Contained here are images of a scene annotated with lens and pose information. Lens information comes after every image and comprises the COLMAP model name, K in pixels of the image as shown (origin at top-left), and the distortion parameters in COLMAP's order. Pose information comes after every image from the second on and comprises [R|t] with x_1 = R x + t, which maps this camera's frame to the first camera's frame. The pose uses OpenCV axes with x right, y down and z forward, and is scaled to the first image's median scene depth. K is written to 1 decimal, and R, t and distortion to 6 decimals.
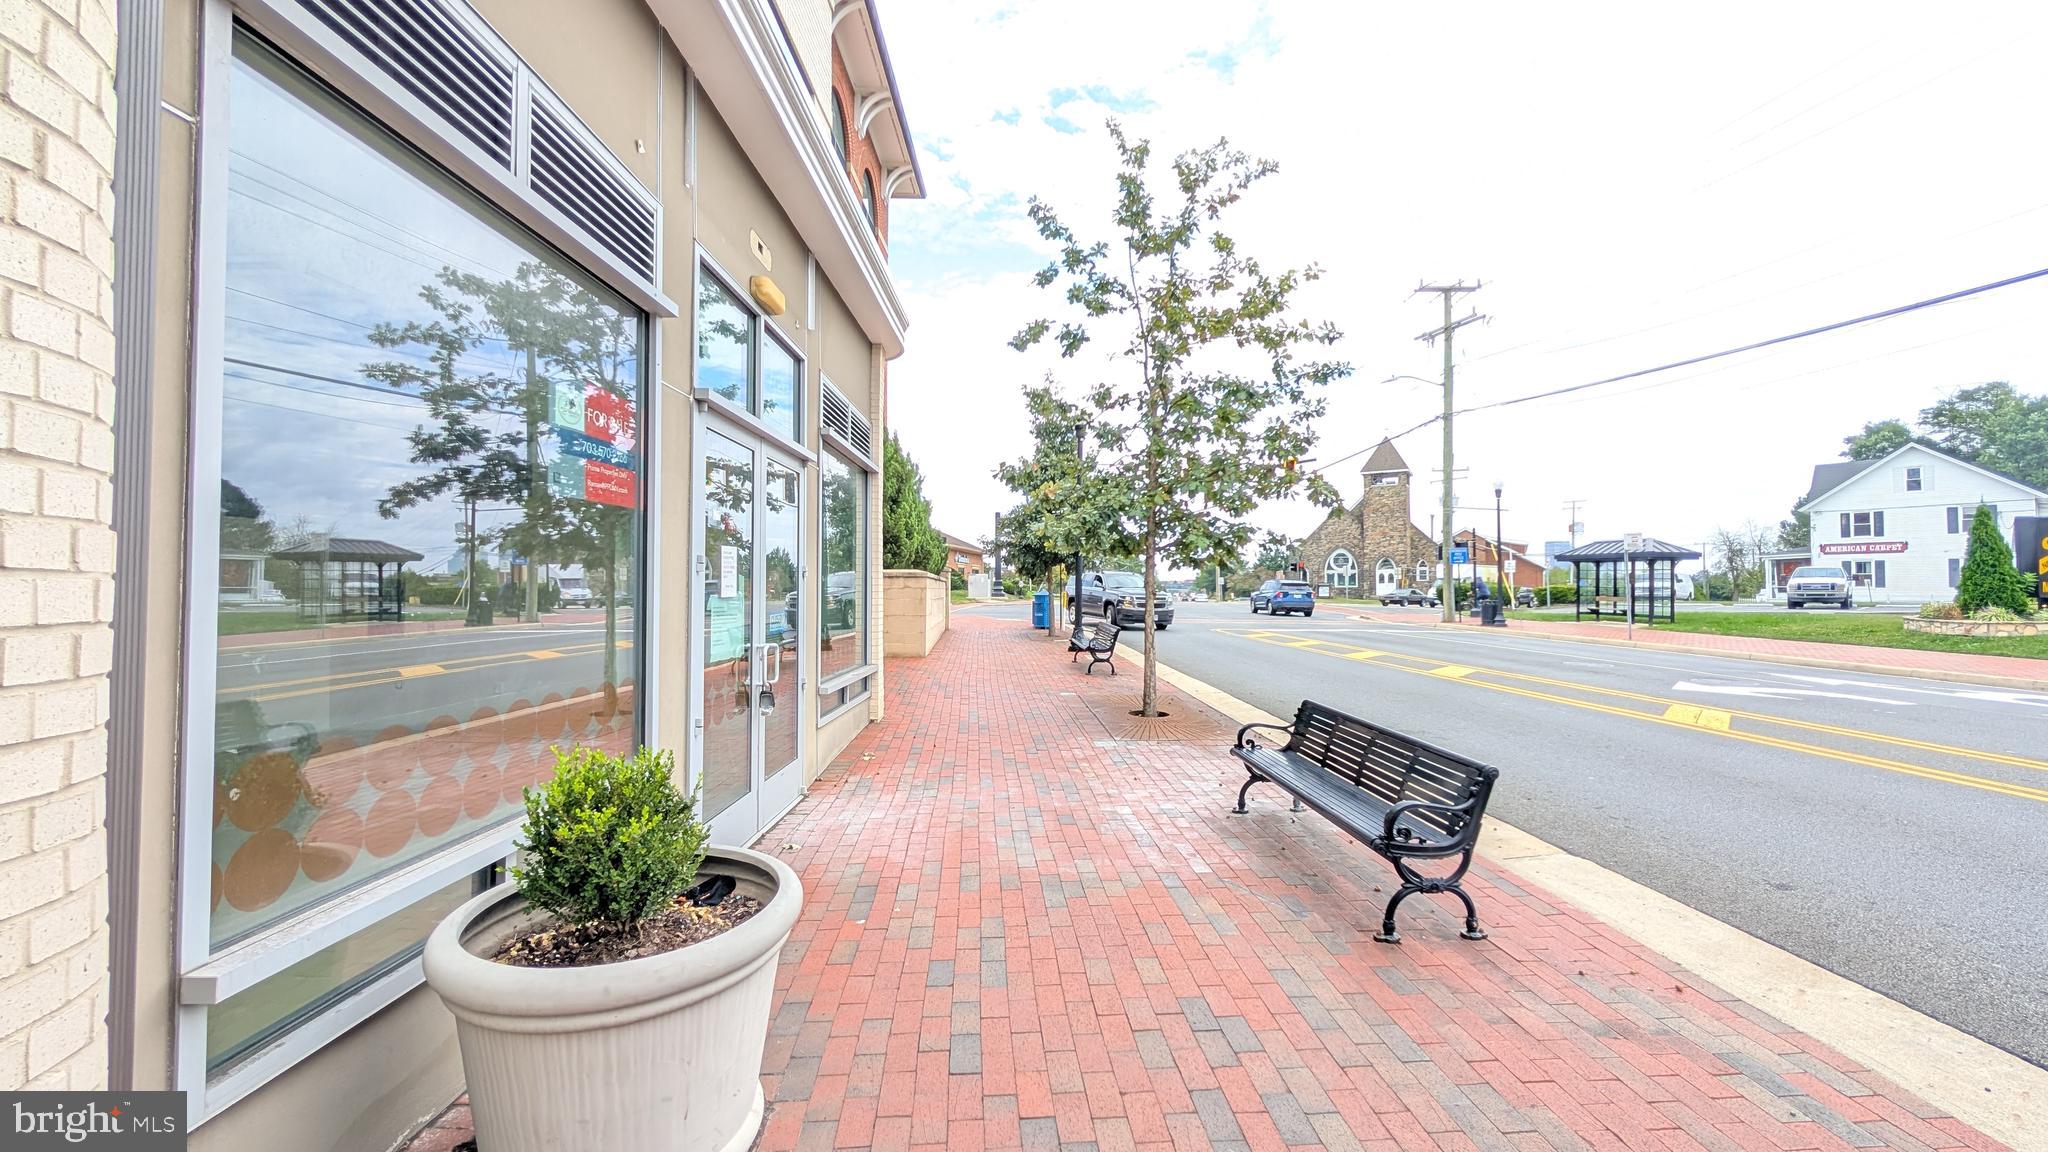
lens RADIAL K [[772.8, 0, 1035.4], [0, 772.8, 578.3], [0, 0, 1]] dist [0.000747, 0.000240]
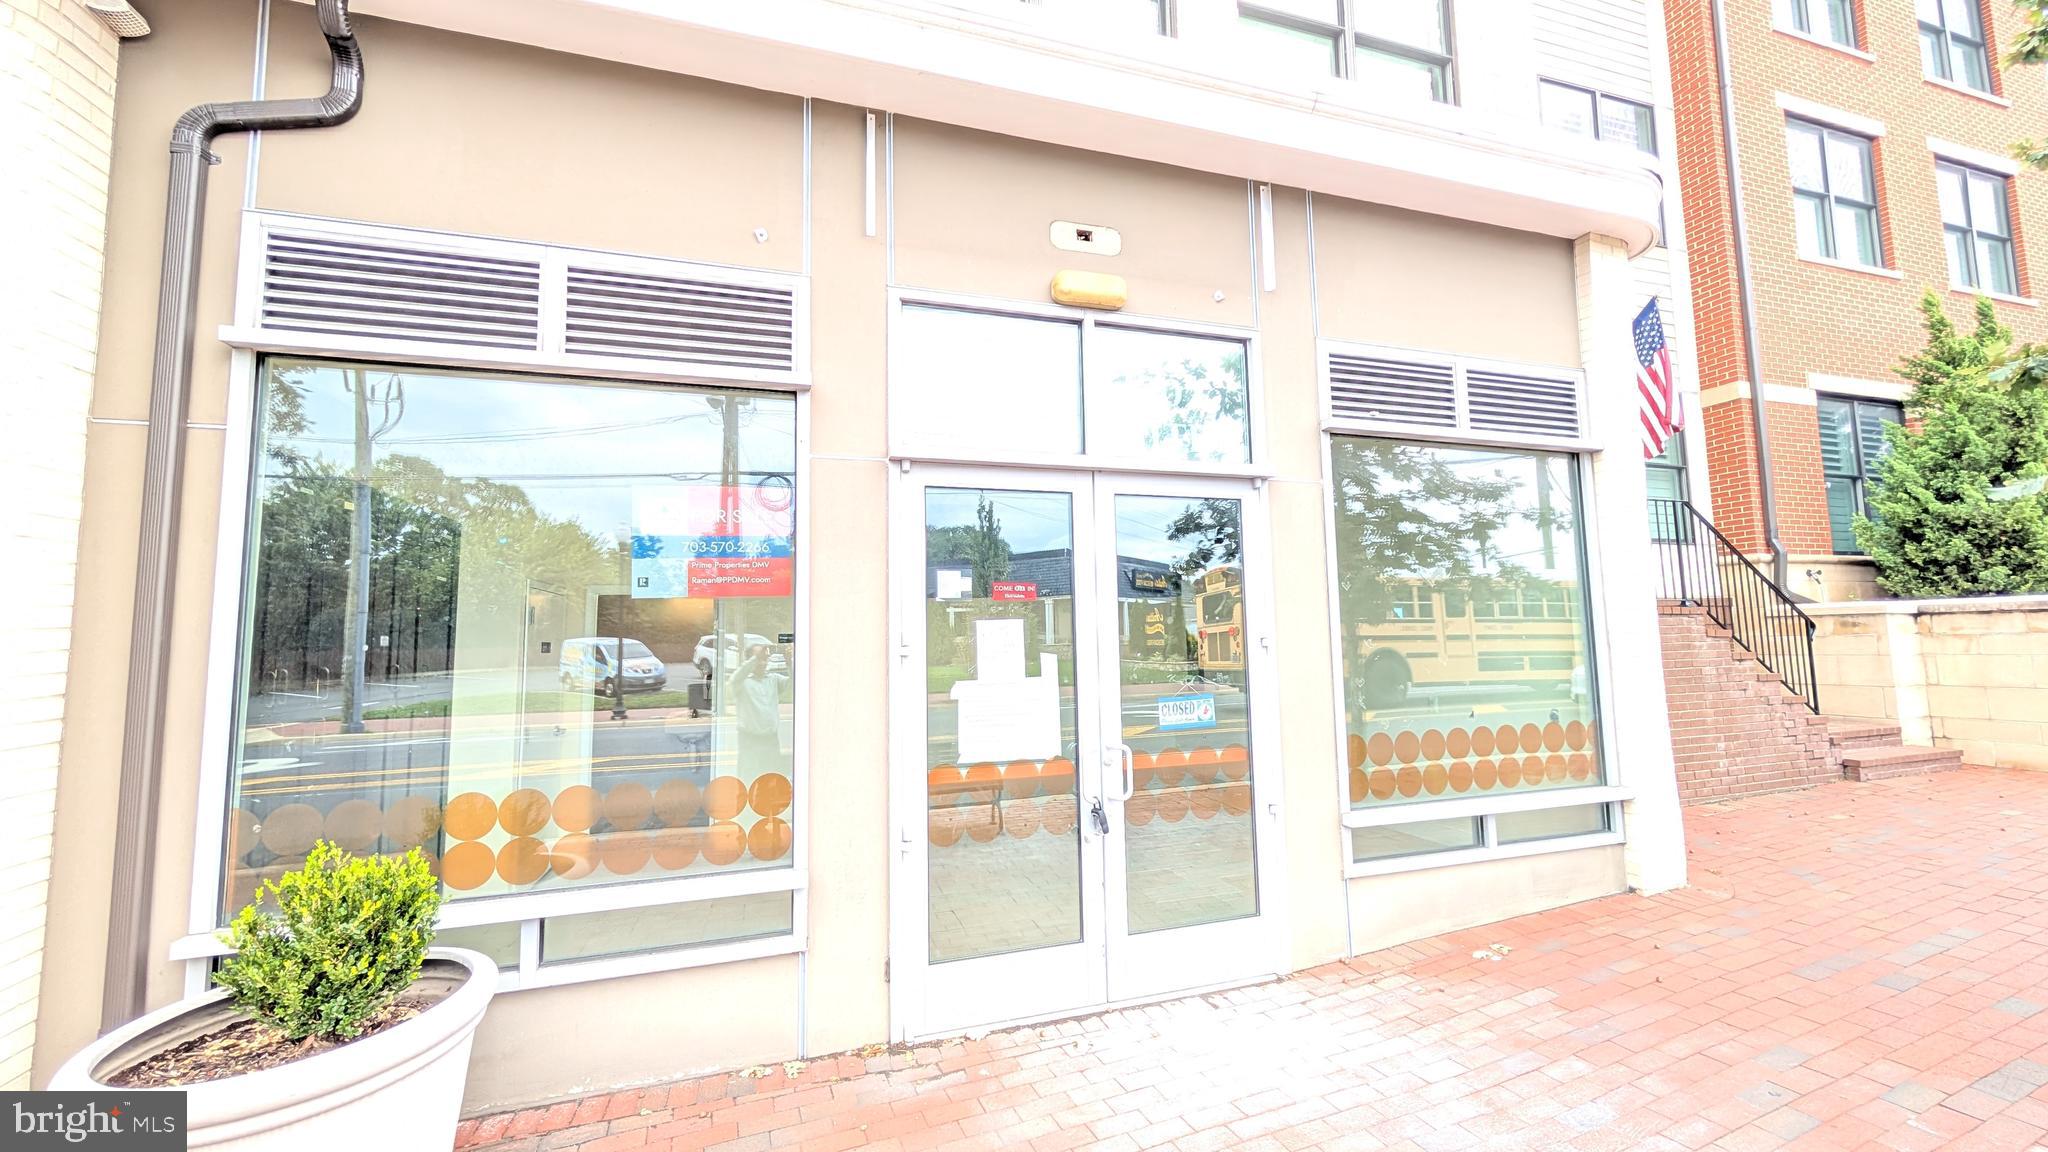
lens RADIAL K [[772.8, 0, 1030.7], [0, 772.8, 575.6], [0, 0, 1]] dist [0.000747, 0.000240]
pose [[0.300435, -0.089042, -0.949637, 0.333808], [0.039181, 0.995945, -0.080989, -0.018233], [0.952997, -0.012876, 0.302705, 0.672911]]
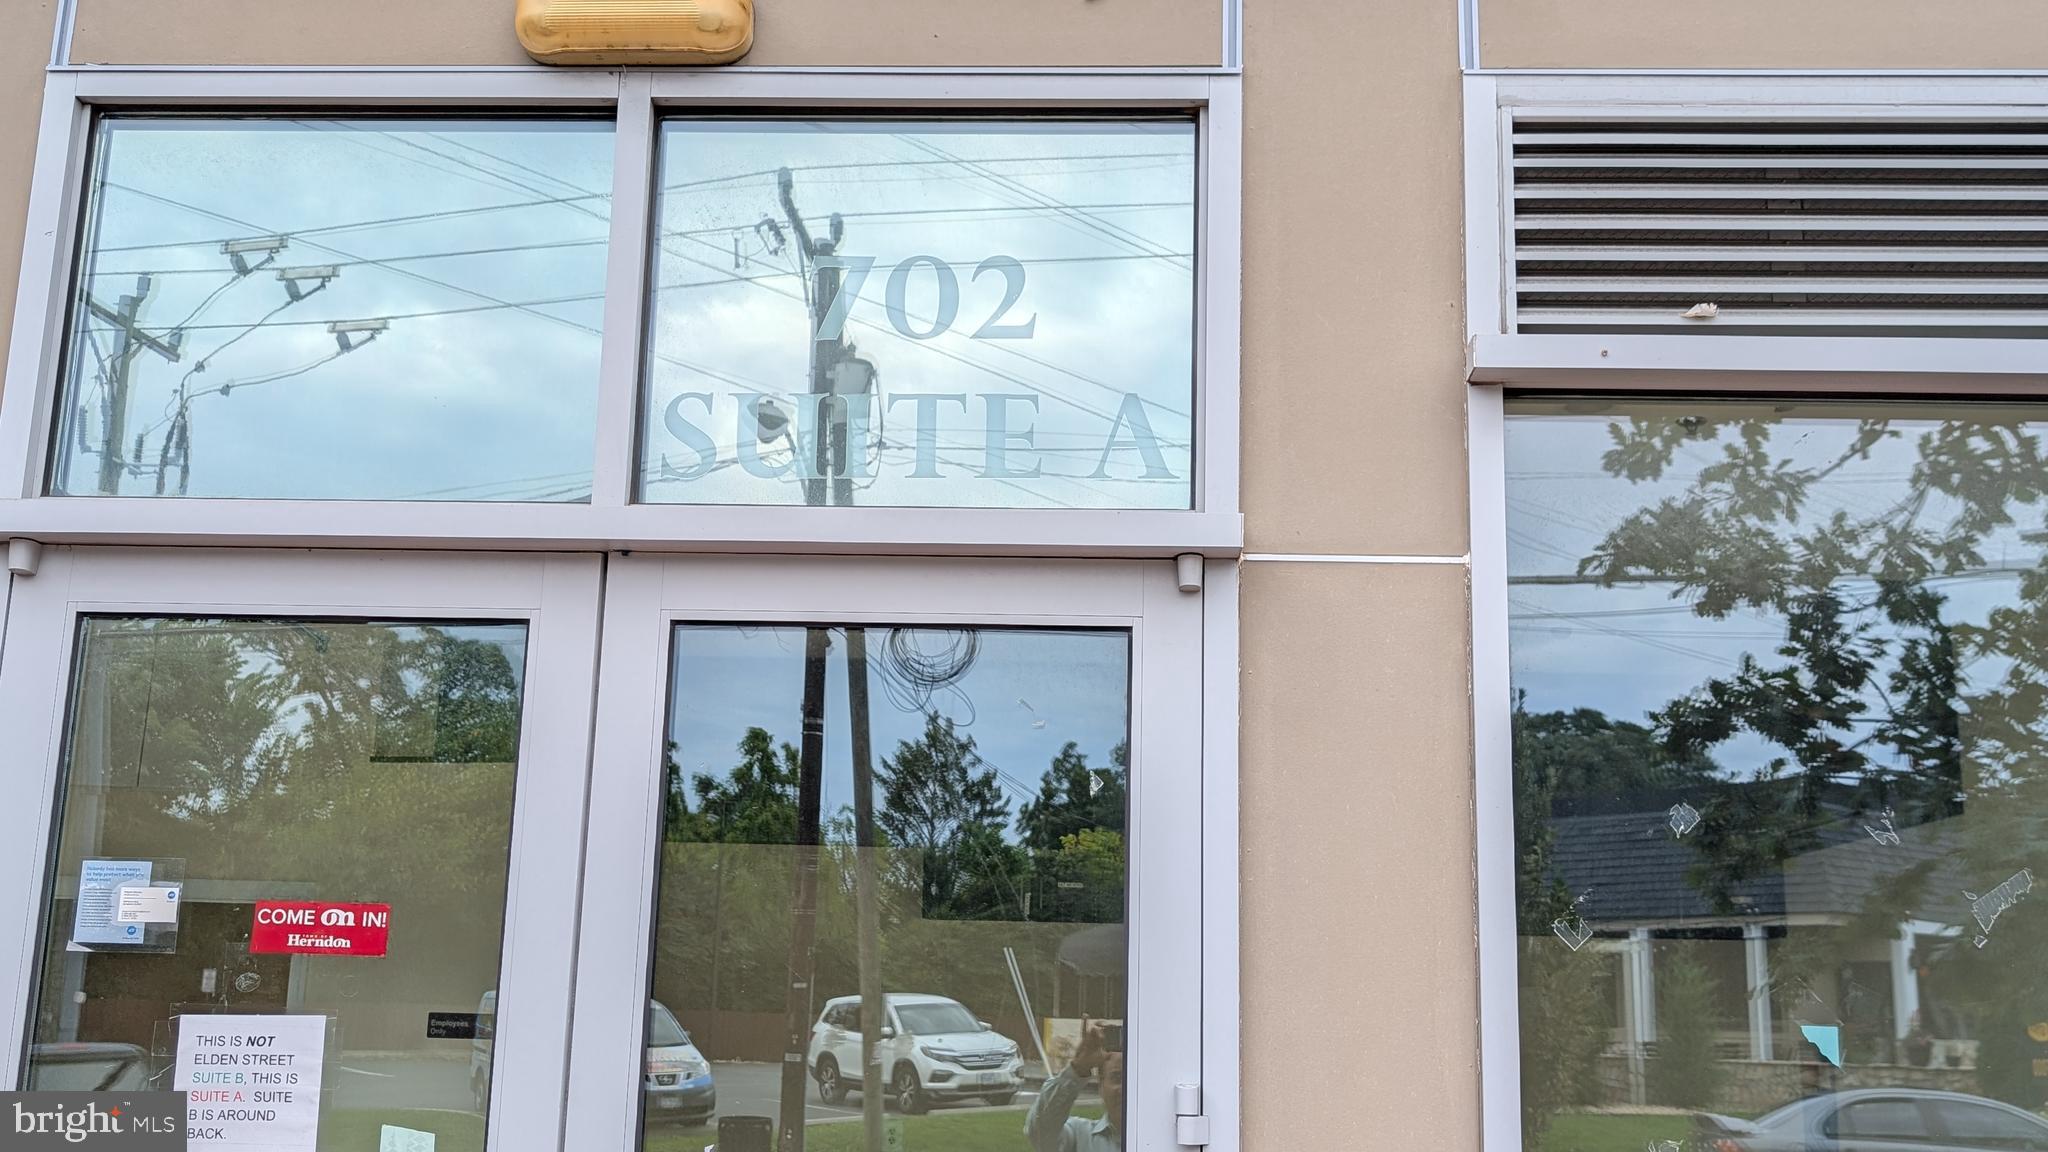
lens RADIAL K [[1972.8, 0, 1026.1], [0, 1972.8, 595.8], [0, 0, 1]] dist [0.003017, 0.000000]
pose [[-0.053906, -0.216314, -0.974834, 0.236618], [-0.007077, 0.976312, -0.216251, -0.032912], [0.998521, -0.004758, -0.054160, 1.115583]]
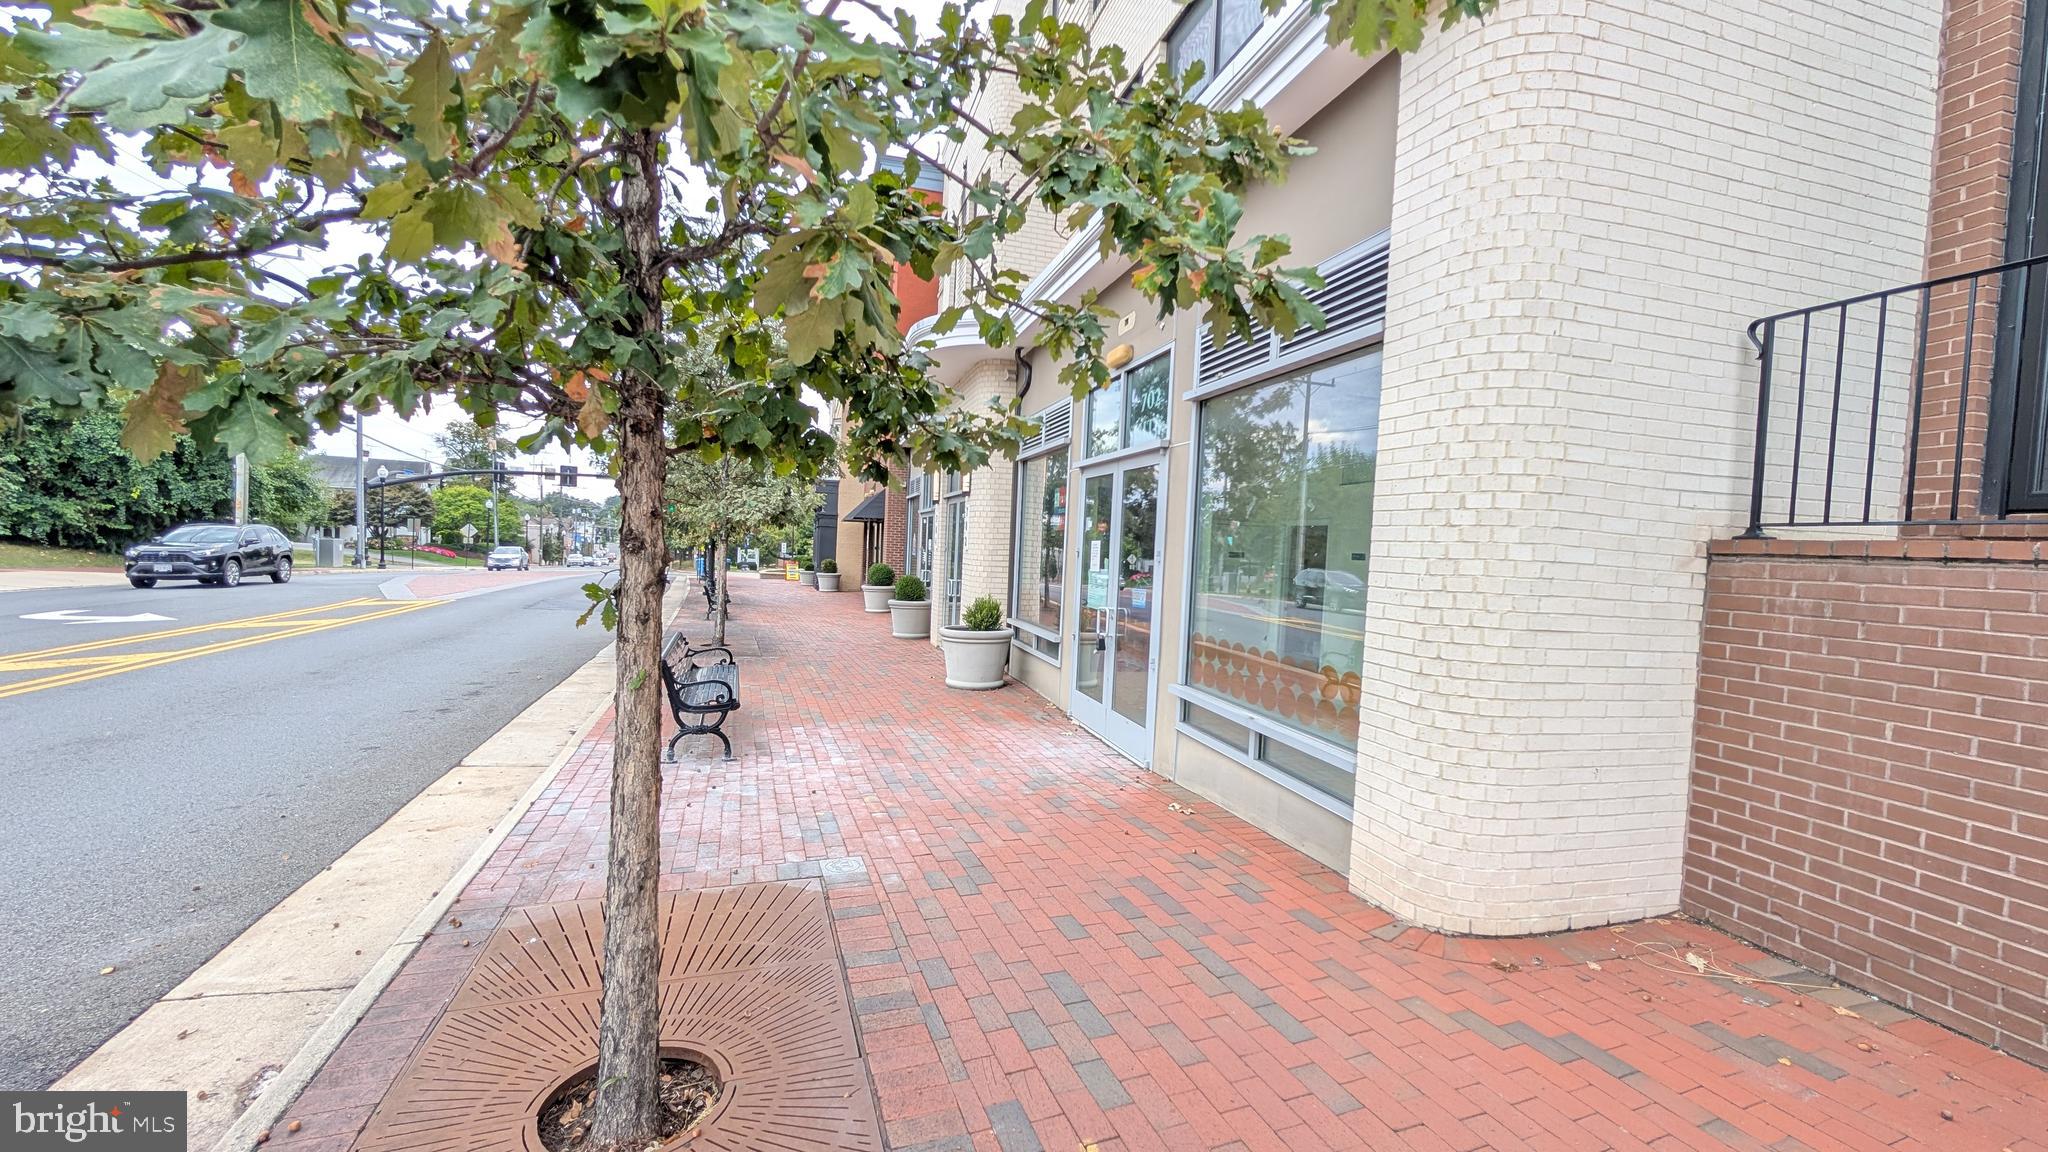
lens RADIAL K [[772.8, 0, 1022.2], [0, 772.8, 568.2], [0, 0, 1]] dist [0.000747, 0.000240]
pose [[-0.962273, -0.034564, -0.269882, 0.174600], [-0.039121, 0.999168, 0.011525, 0.003892], [0.269259, 0.021648, -0.962824, 2.198820]]
